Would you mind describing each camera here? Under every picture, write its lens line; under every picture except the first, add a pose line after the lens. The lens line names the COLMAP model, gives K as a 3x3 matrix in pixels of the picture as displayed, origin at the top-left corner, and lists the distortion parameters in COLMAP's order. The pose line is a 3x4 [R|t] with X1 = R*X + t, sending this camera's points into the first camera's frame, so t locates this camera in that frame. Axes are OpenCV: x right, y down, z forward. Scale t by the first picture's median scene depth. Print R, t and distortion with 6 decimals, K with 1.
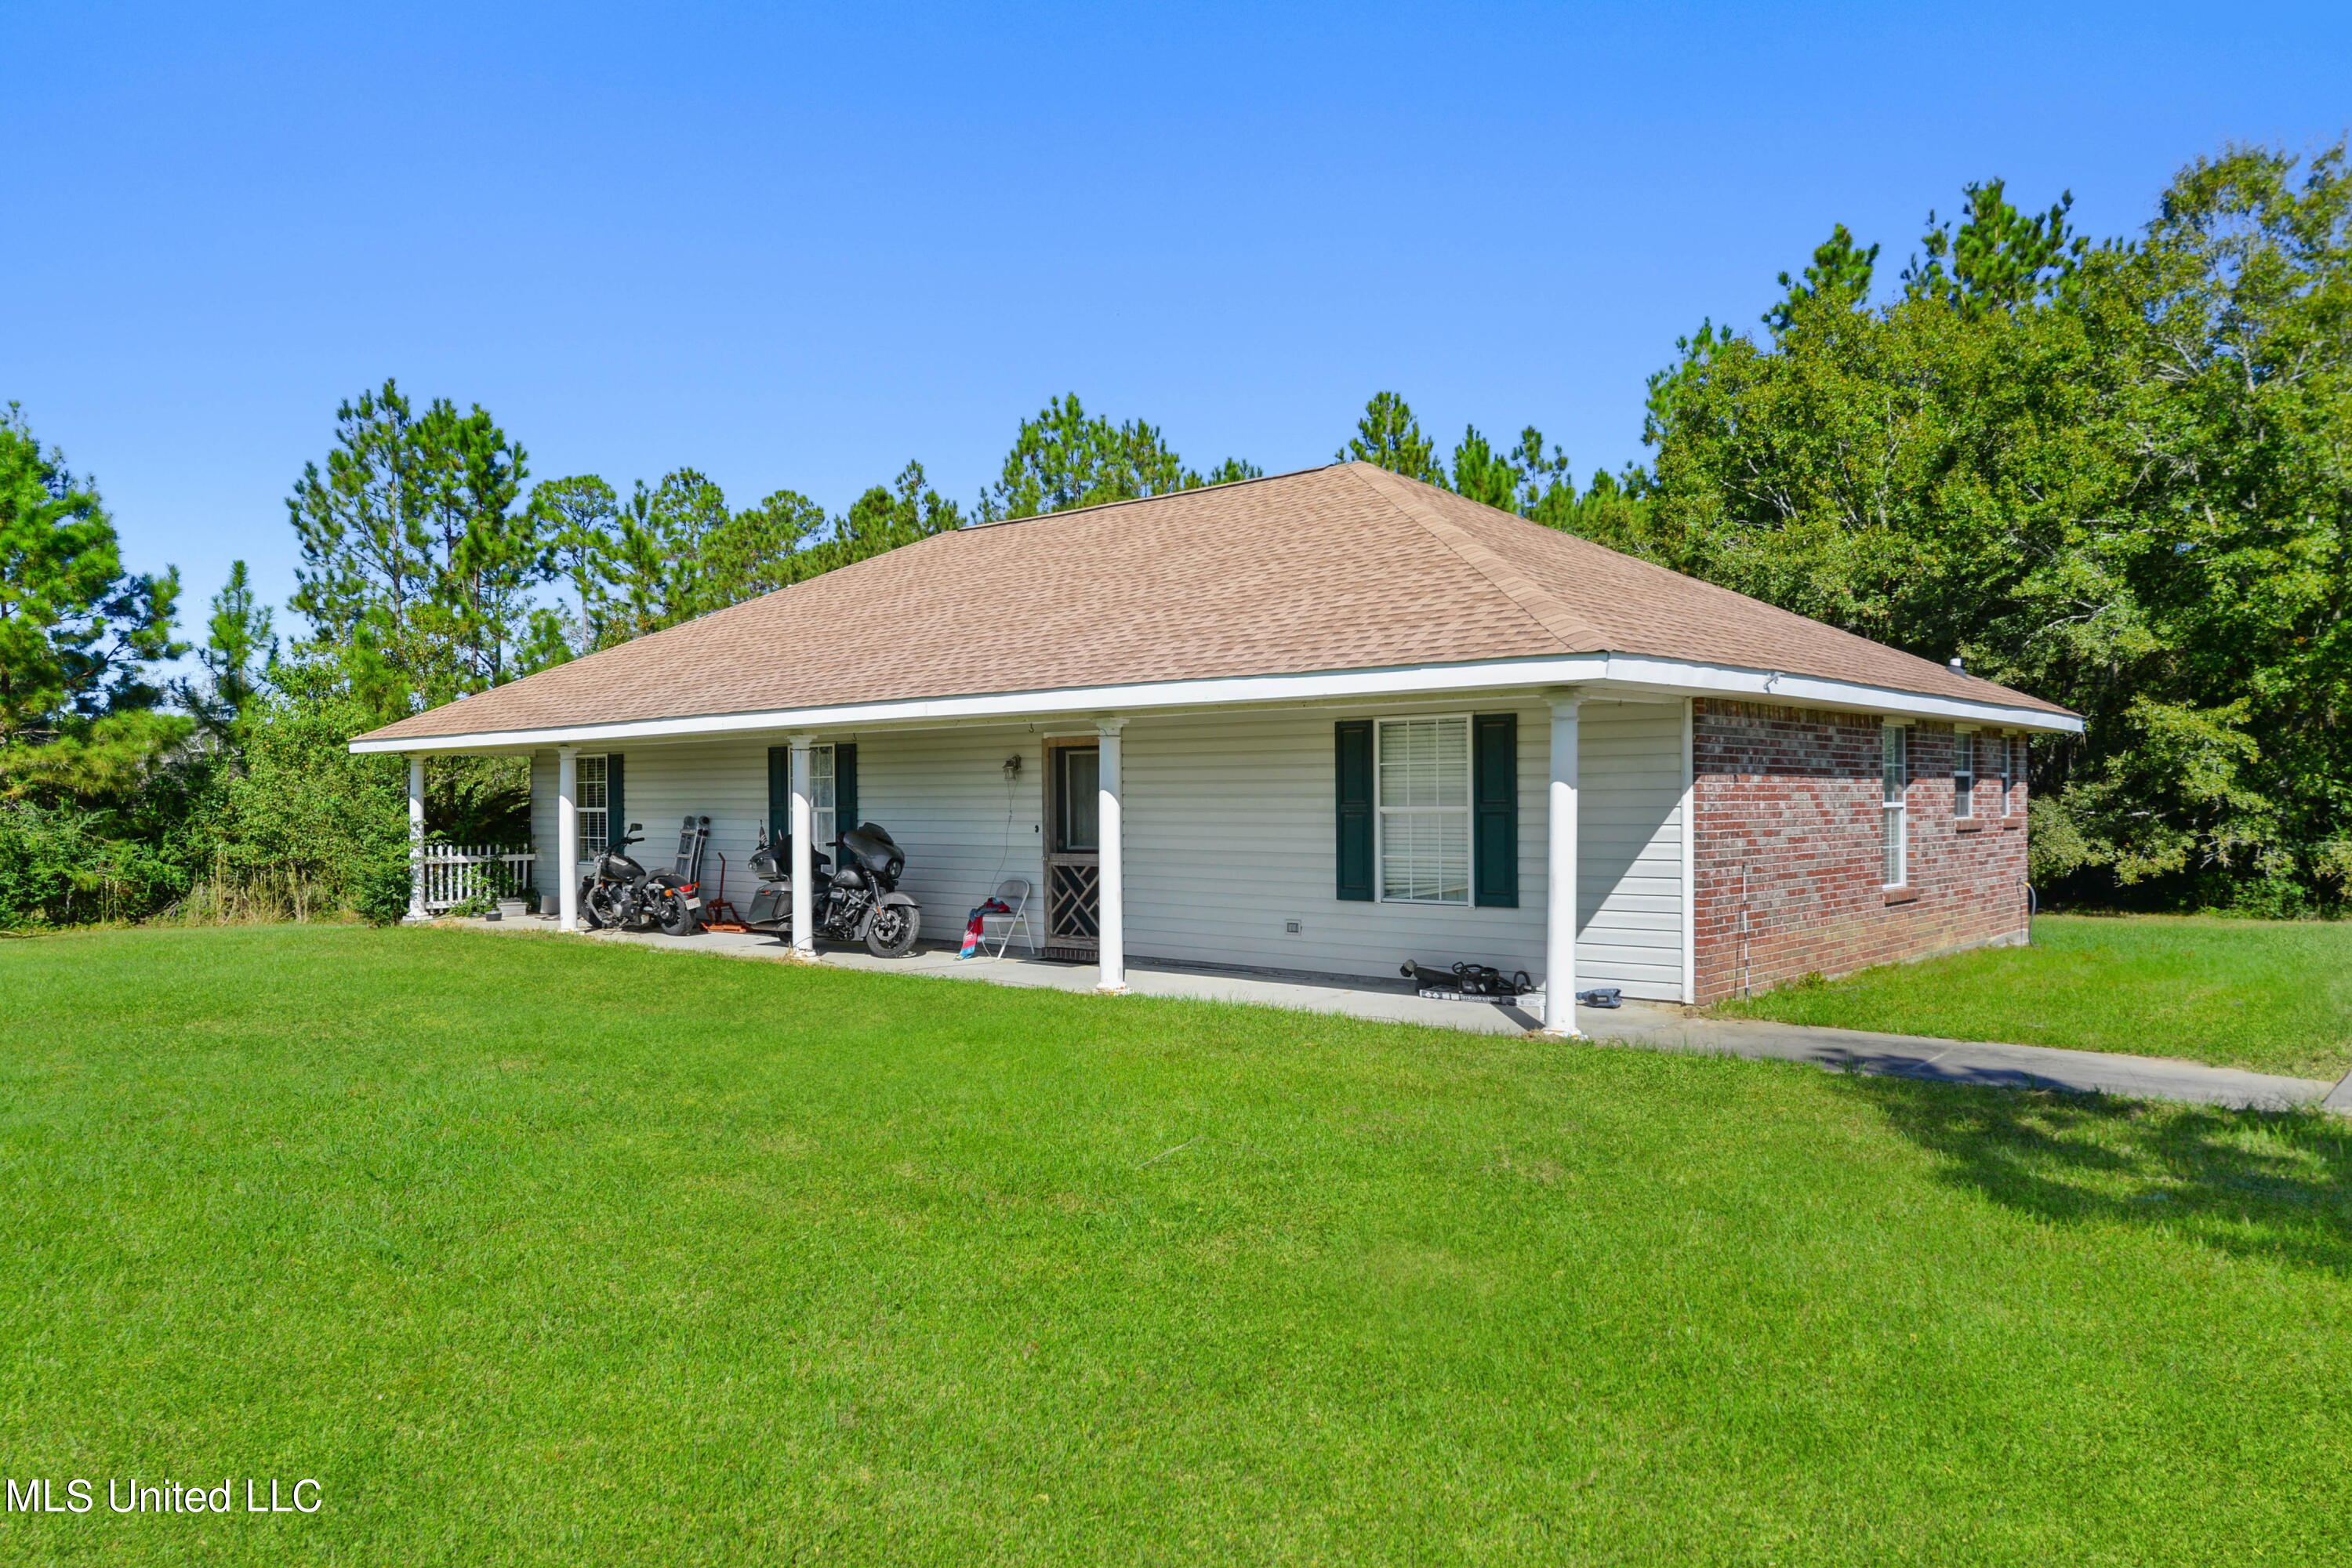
lens RADIAL K [[1617.9, 0, 1176.0], [0, 1617.9, 784.0], [0, 0, 1]] dist [0.003761, -0.000036]
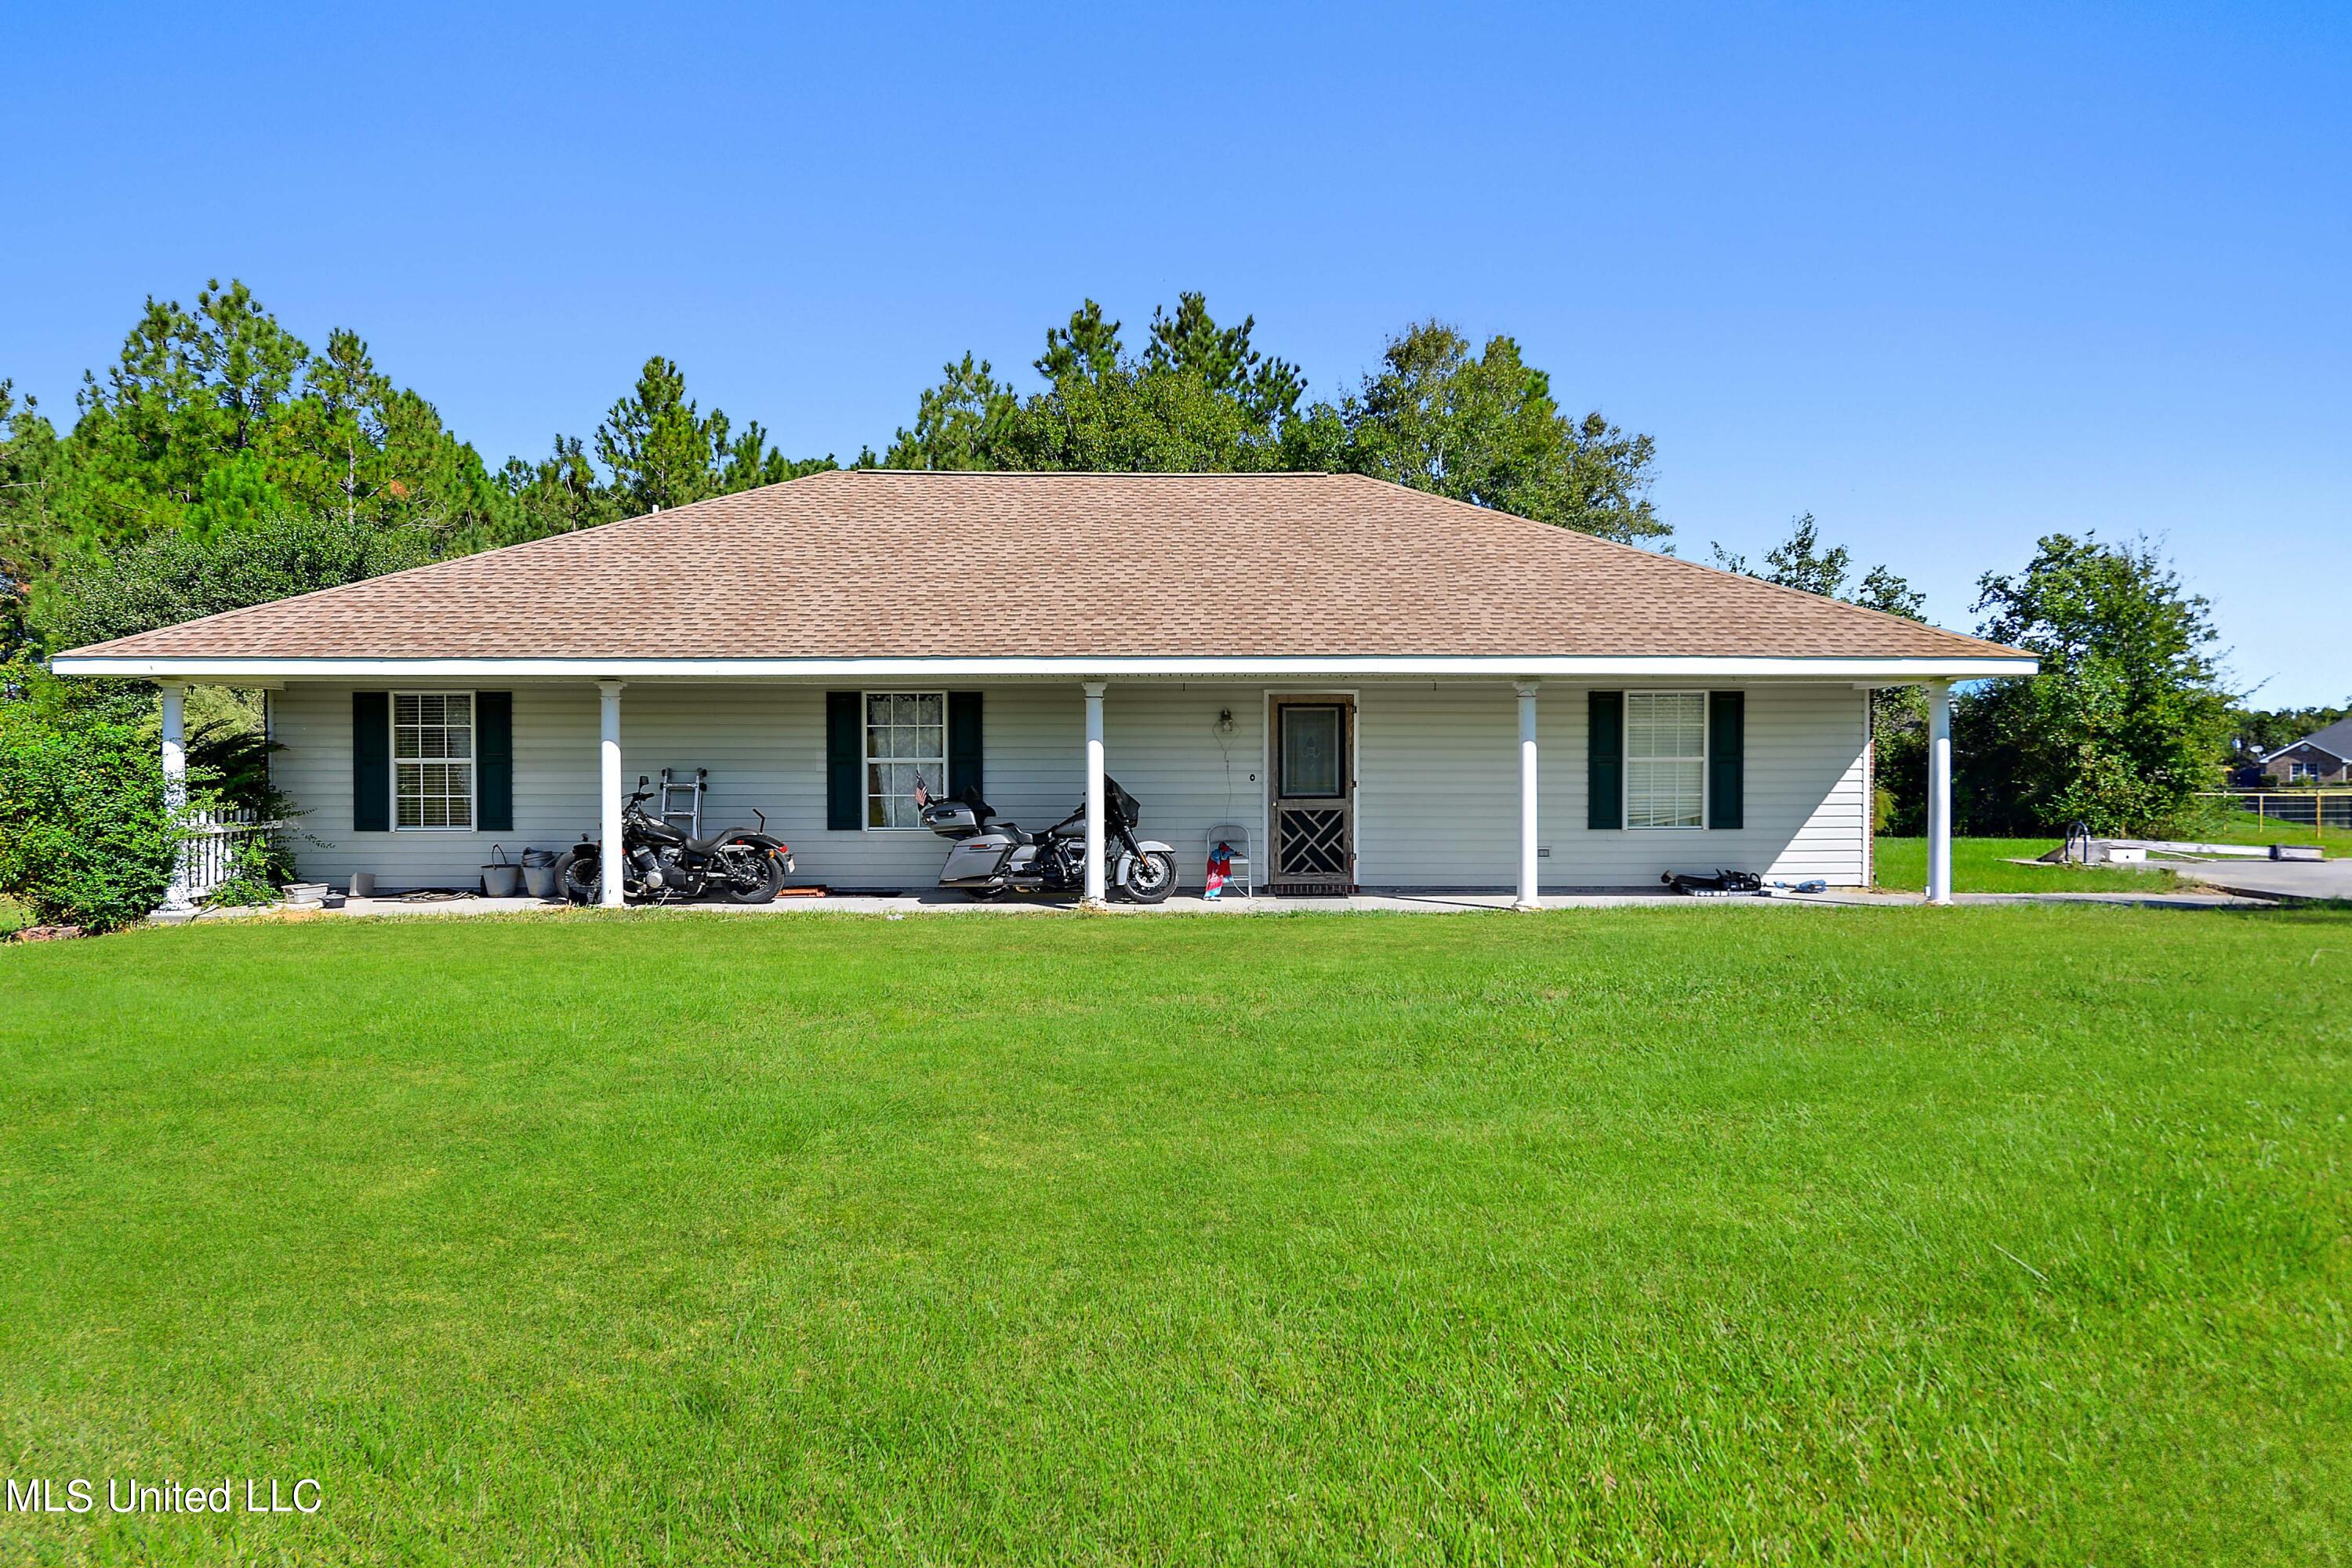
lens RADIAL K [[1488.6, 0, 1176.0], [0, 1488.6, 784.0], [0, 0, 1]] dist [-0.005280, -0.000923]
pose [[0.726991, -0.002874, 0.686641, -0.591428], [-0.009825, 0.999845, 0.014588, 0.013135], [-0.686577, -0.017352, 0.726850, 0.223439]]
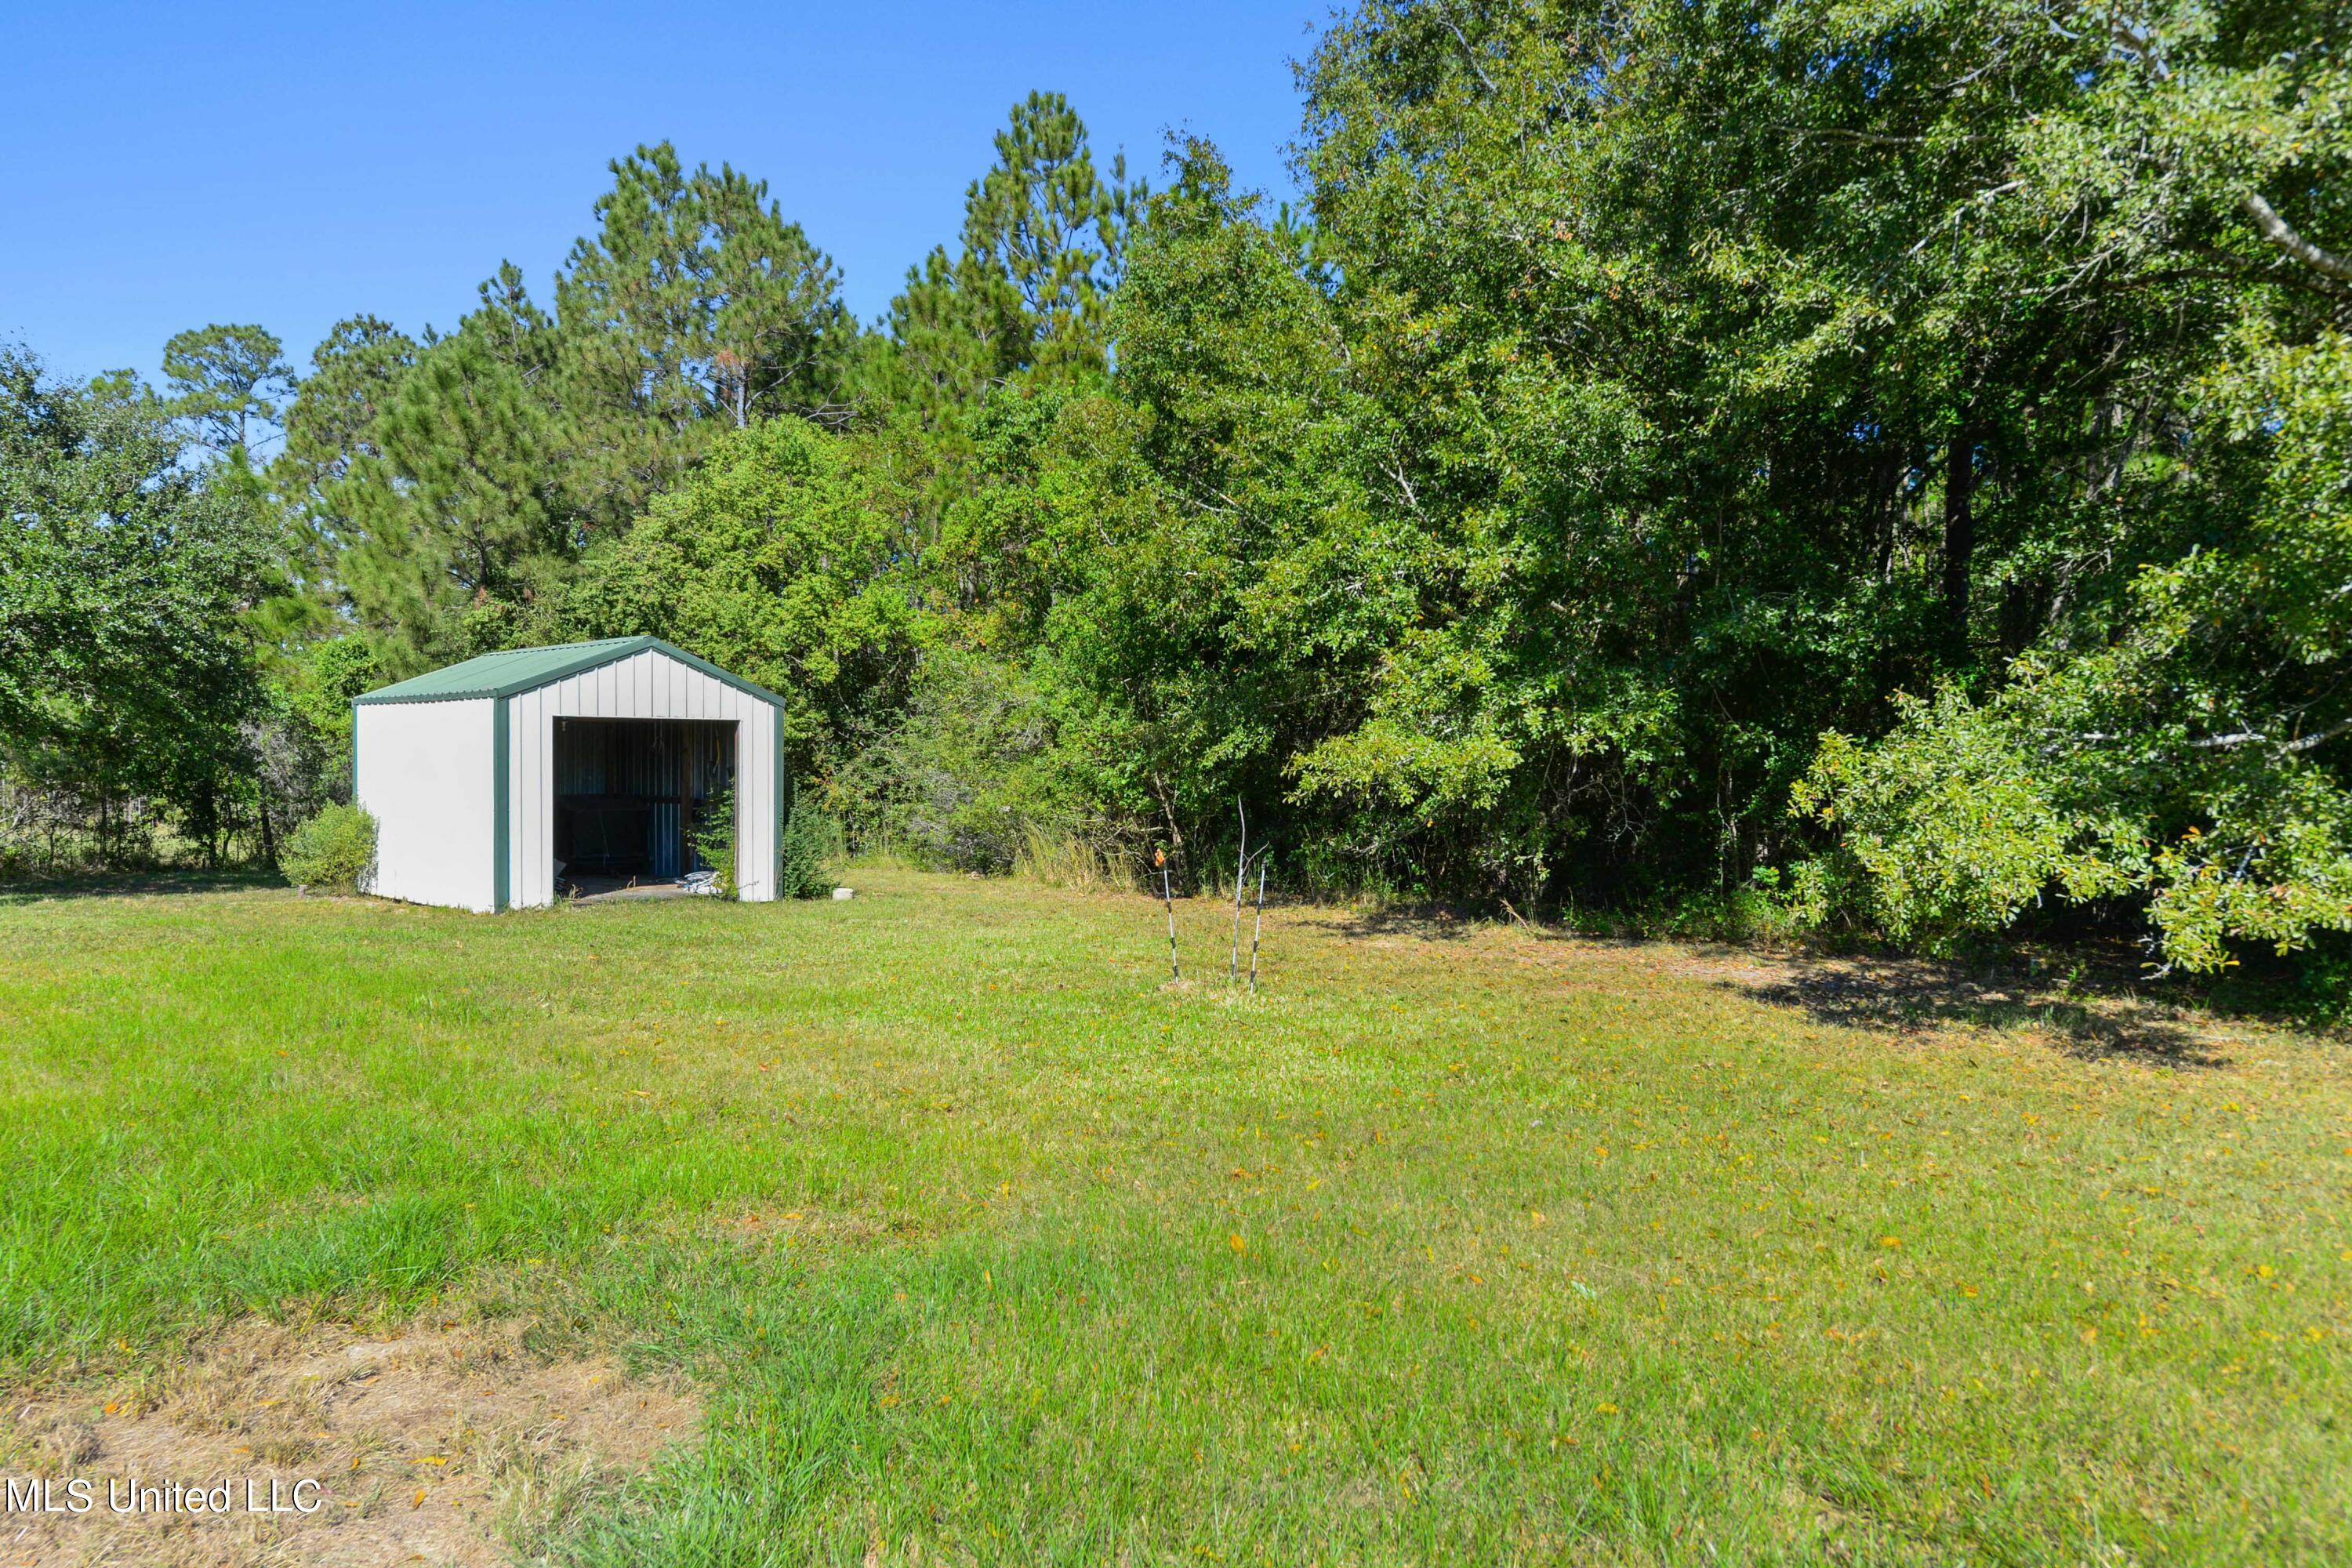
lens RADIAL K [[1617.9, 0, 1176.0], [0, 1617.9, 784.0], [0, 0, 1]] dist [0.003761, -0.000036]
pose [[0.998824, 0.011747, -0.047044, 0.467179], [-0.010407, 0.999536, 0.028641, 0.023908], [0.047358, -0.028118, 0.998482, 0.781381]]
